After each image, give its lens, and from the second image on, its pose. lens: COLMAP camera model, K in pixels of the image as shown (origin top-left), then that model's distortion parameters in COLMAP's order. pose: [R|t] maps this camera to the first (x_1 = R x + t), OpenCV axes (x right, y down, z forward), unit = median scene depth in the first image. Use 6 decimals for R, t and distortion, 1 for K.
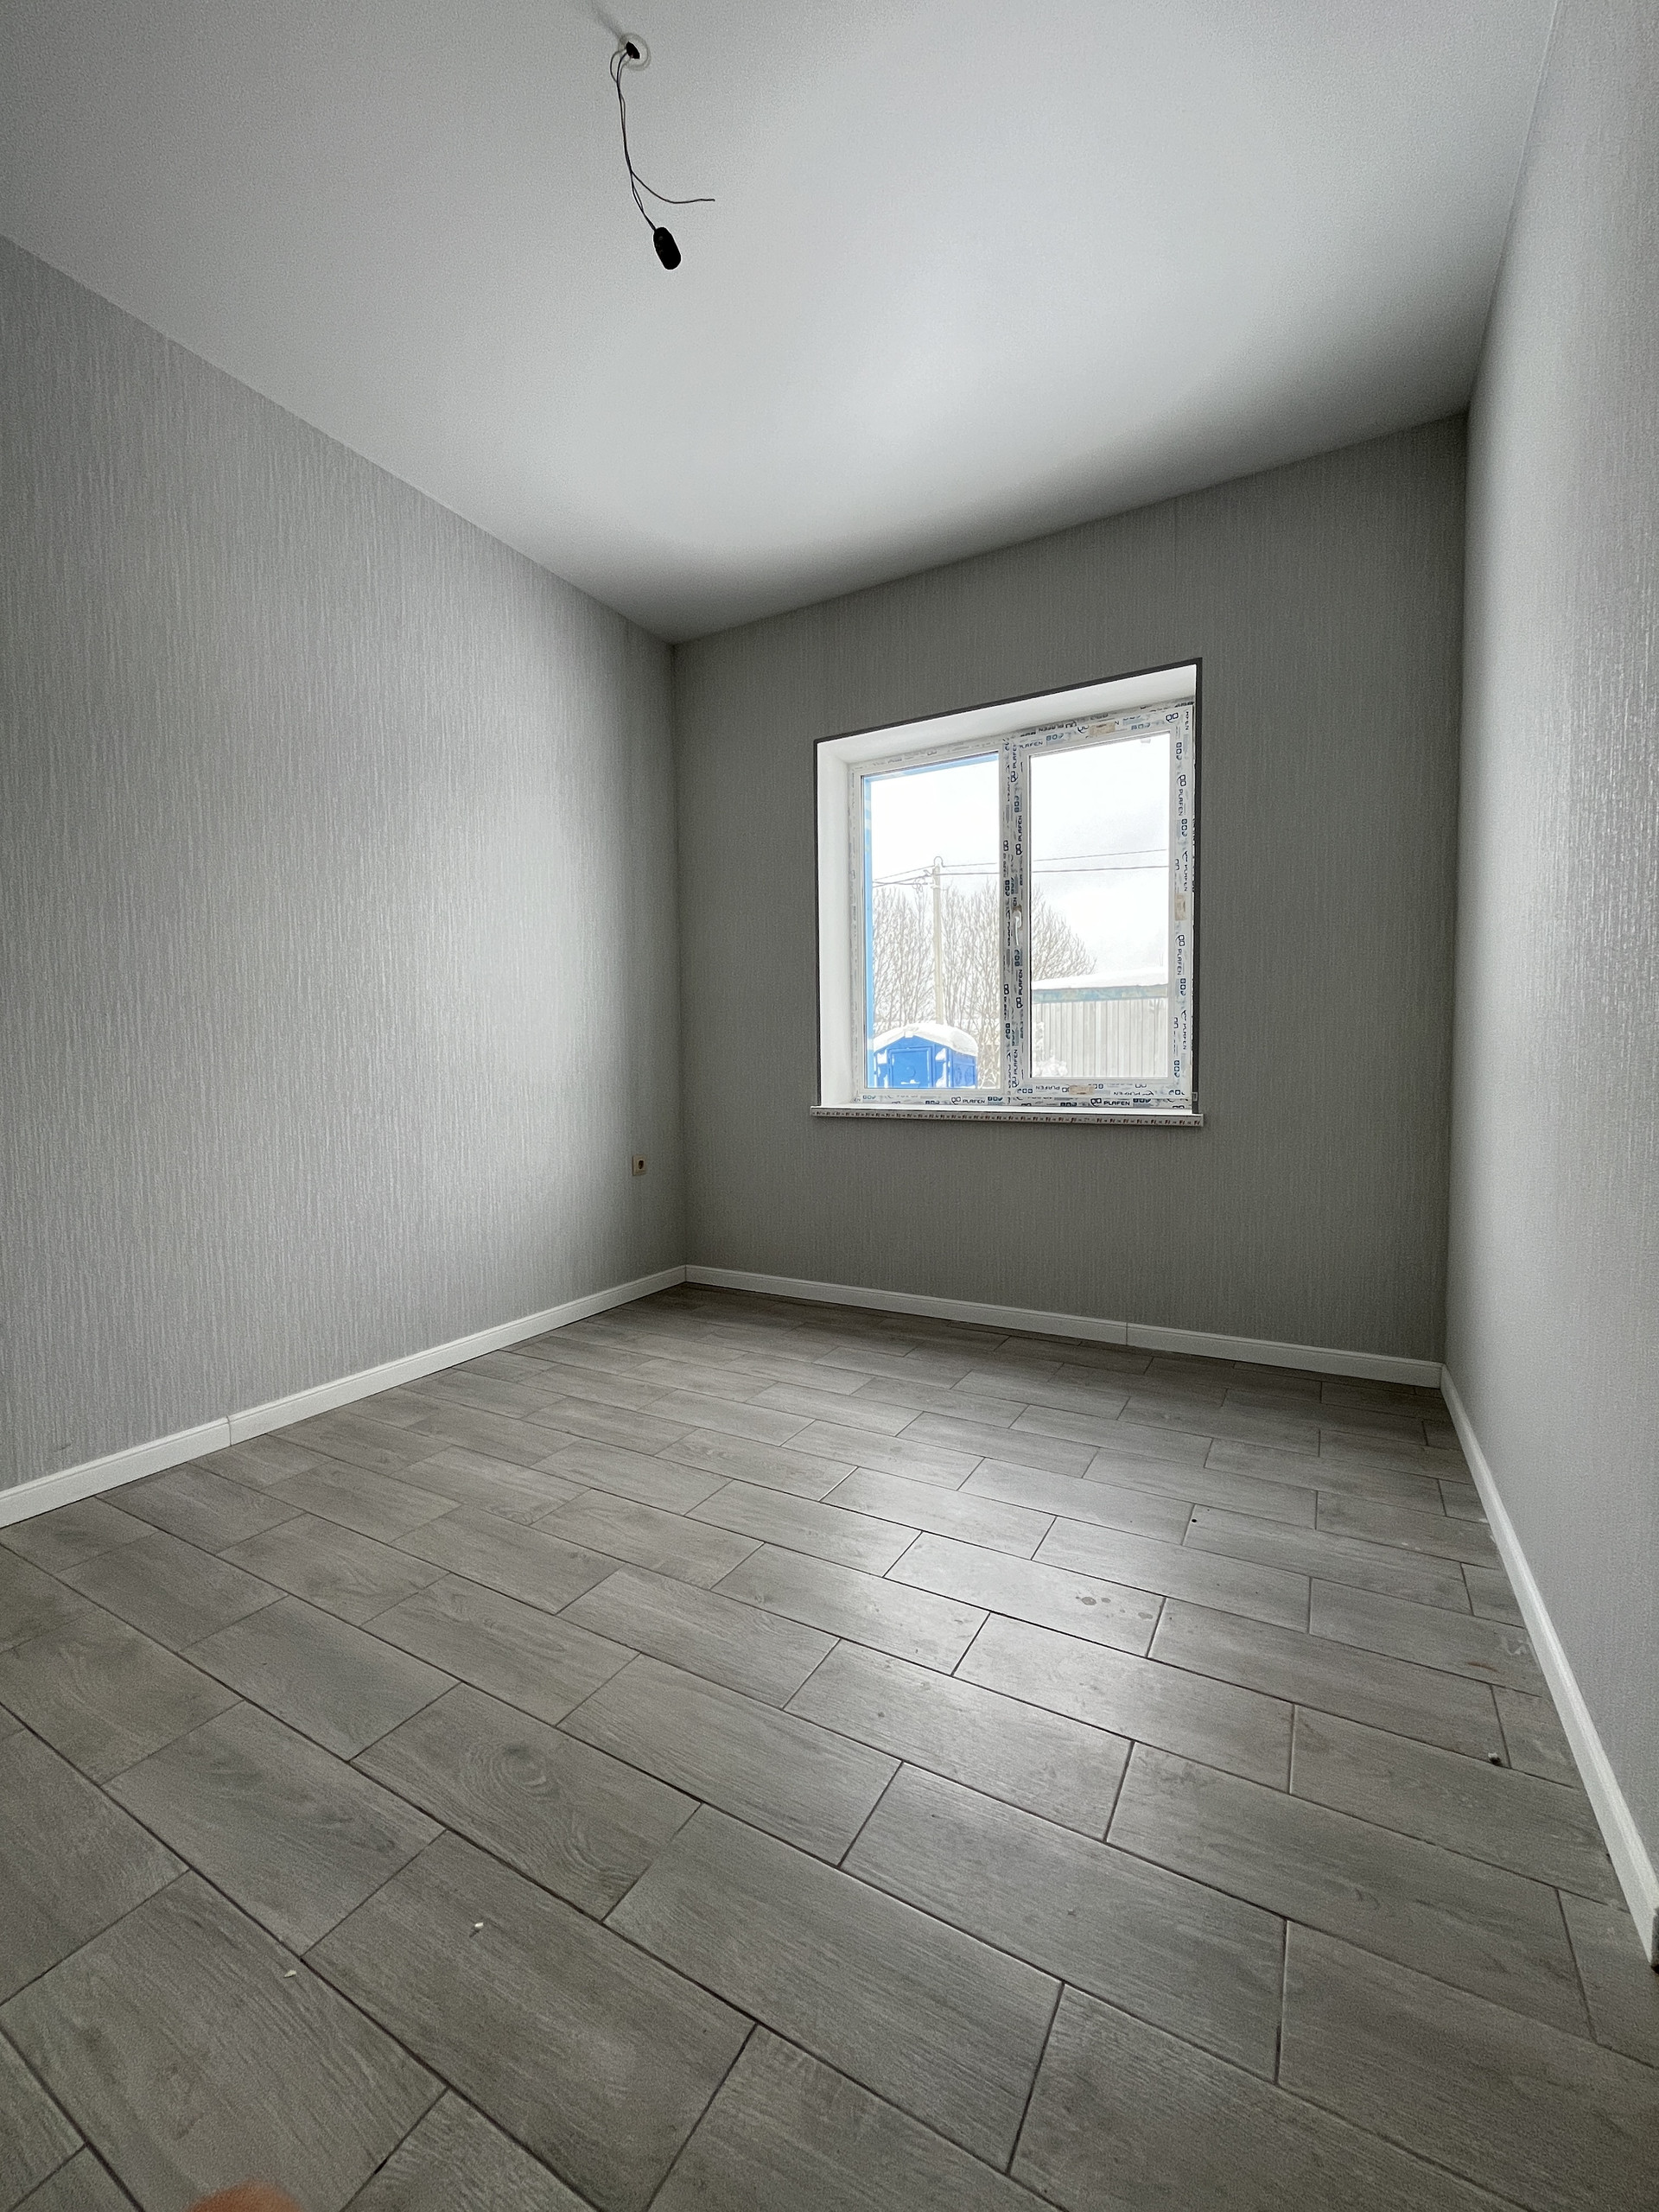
lens RADIAL K [[892.1, 0, 824.6], [0, 892.1, 1100.3], [0, 0, 1]] dist [-0.002586, 0.000579]
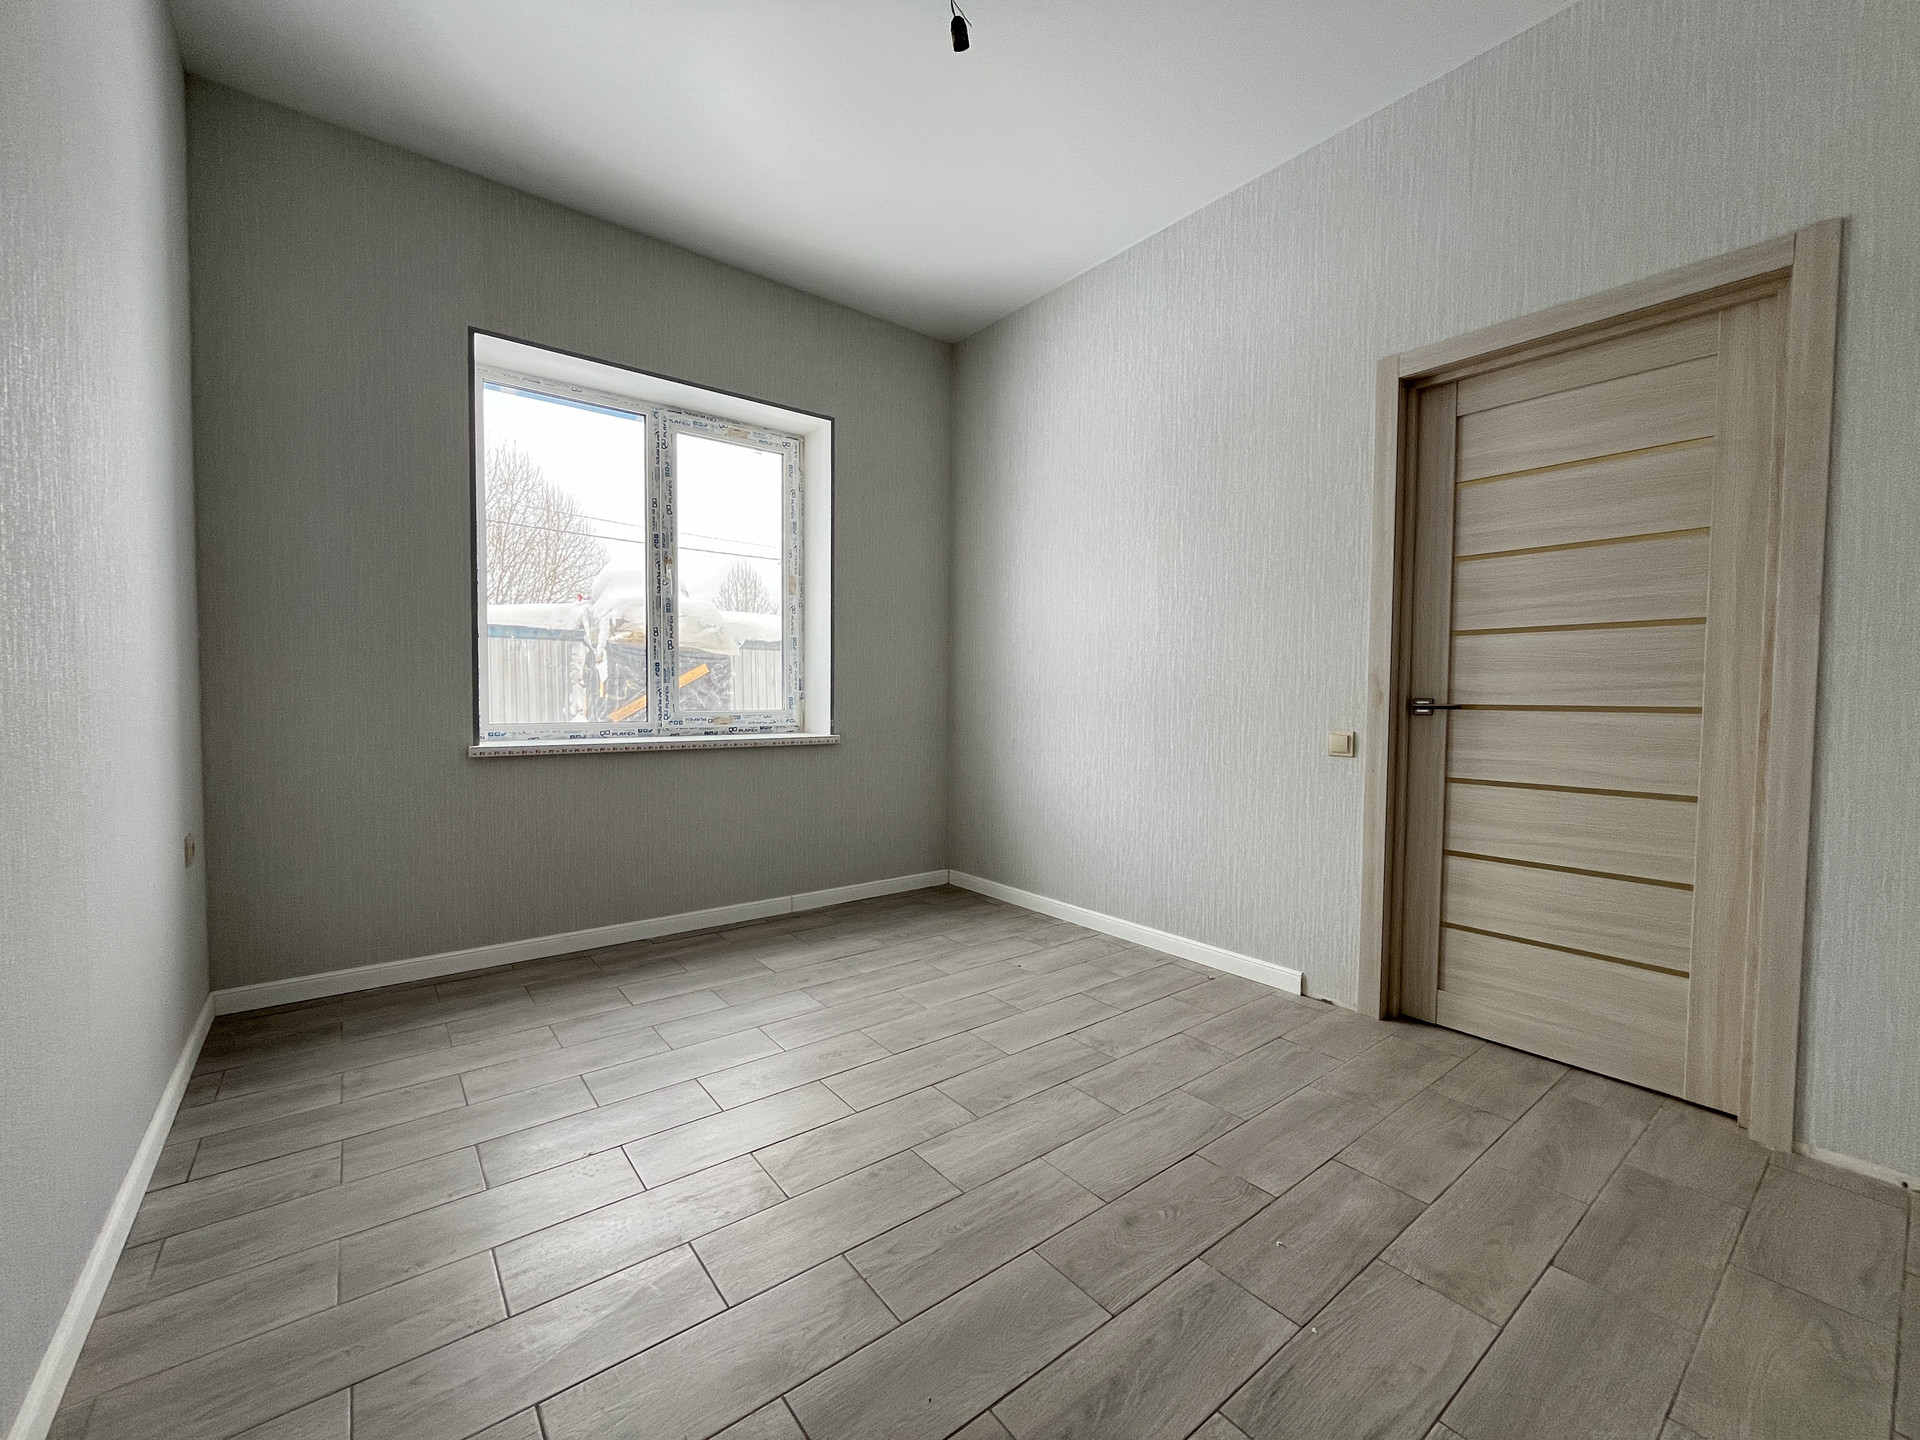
lens RADIAL K [[774.4, 0, 955.6], [0, 774.4, 721.1], [0, 0, 1]] dist [-0.002586, 0.000579]
pose [[0.386983, -0.019372, 0.921883, -0.593452], [0.032234, 0.999452, 0.007471, -0.009293], [-0.921523, 0.026825, 0.387396, 0.310629]]
